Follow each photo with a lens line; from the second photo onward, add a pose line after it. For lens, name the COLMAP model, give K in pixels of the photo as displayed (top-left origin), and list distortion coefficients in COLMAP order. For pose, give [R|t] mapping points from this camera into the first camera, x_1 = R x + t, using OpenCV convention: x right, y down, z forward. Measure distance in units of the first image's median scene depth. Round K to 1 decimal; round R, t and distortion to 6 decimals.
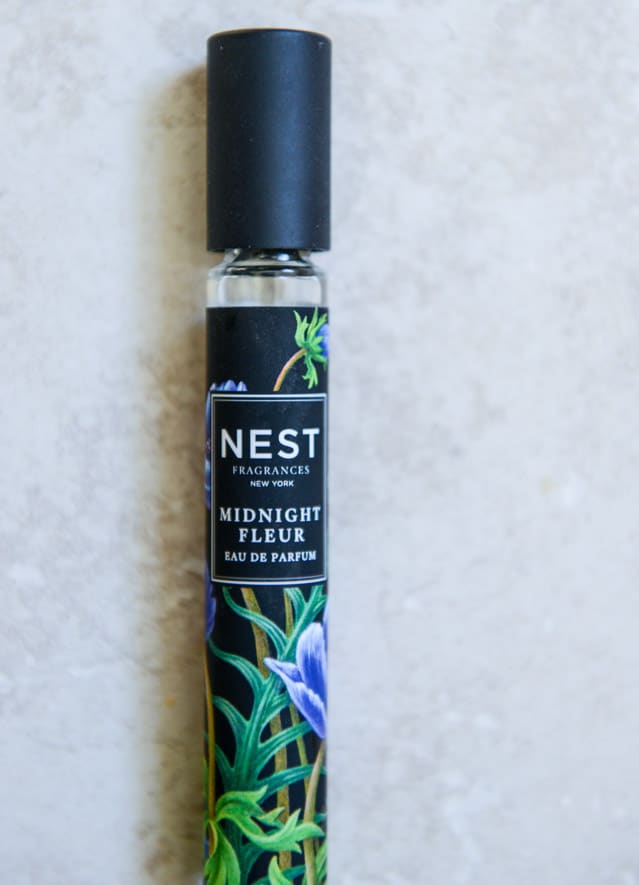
lens RADIAL K [[2337.2, 0, 320.1], [0, 2337.2, 442.6], [0, 0, 1]] dist [0.065977, 0.000000]
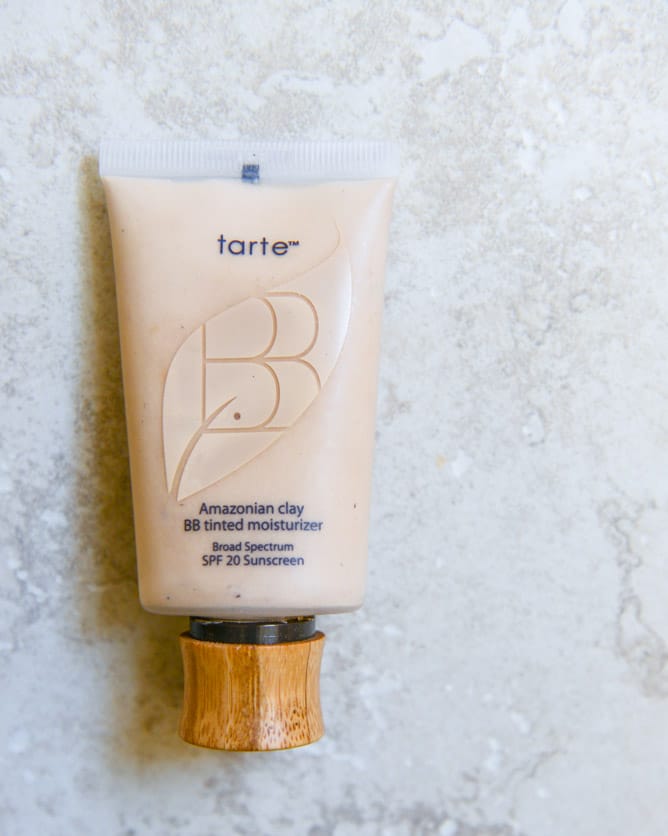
lens RADIAL K [[1298.0, 0, 336.5], [0, 1298.0, 423.6], [0, 0, 1]] dist [0.143942, 0.000000]
pose [[0.999230, 0.012318, 0.037239, 0.010057], [-0.012741, 0.999857, 0.011150, -0.010244], [-0.037096, -0.011616, 0.999244, 0.267415]]
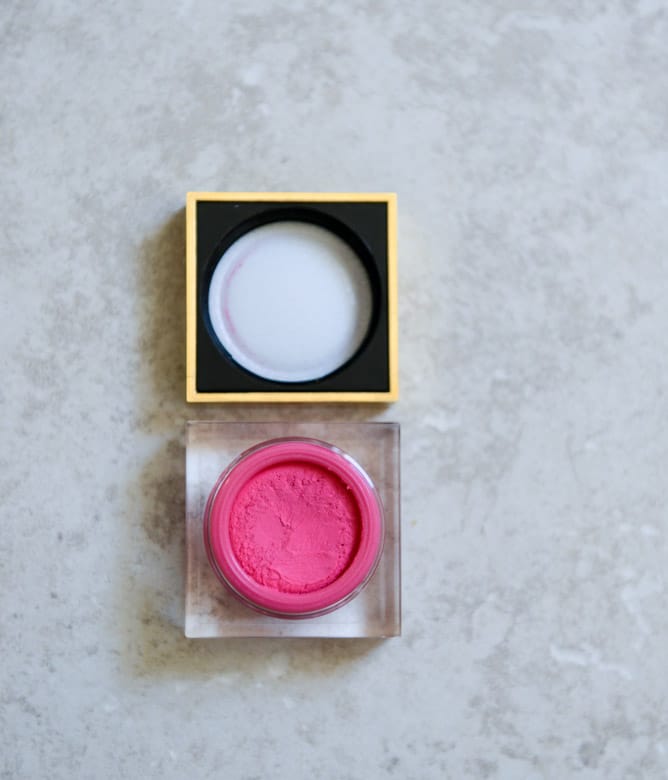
lens RADIAL K [[2094.8, 0, 333.6], [0, 2094.8, 389.4], [0, 0, 1]] dist [-0.000603, 0.000000]
pose [[0.993117, -0.025298, -0.114360, 0.032797], [0.030070, 0.998739, 0.040192, -0.019154], [0.113199, -0.043355, 0.992626, -0.250579]]
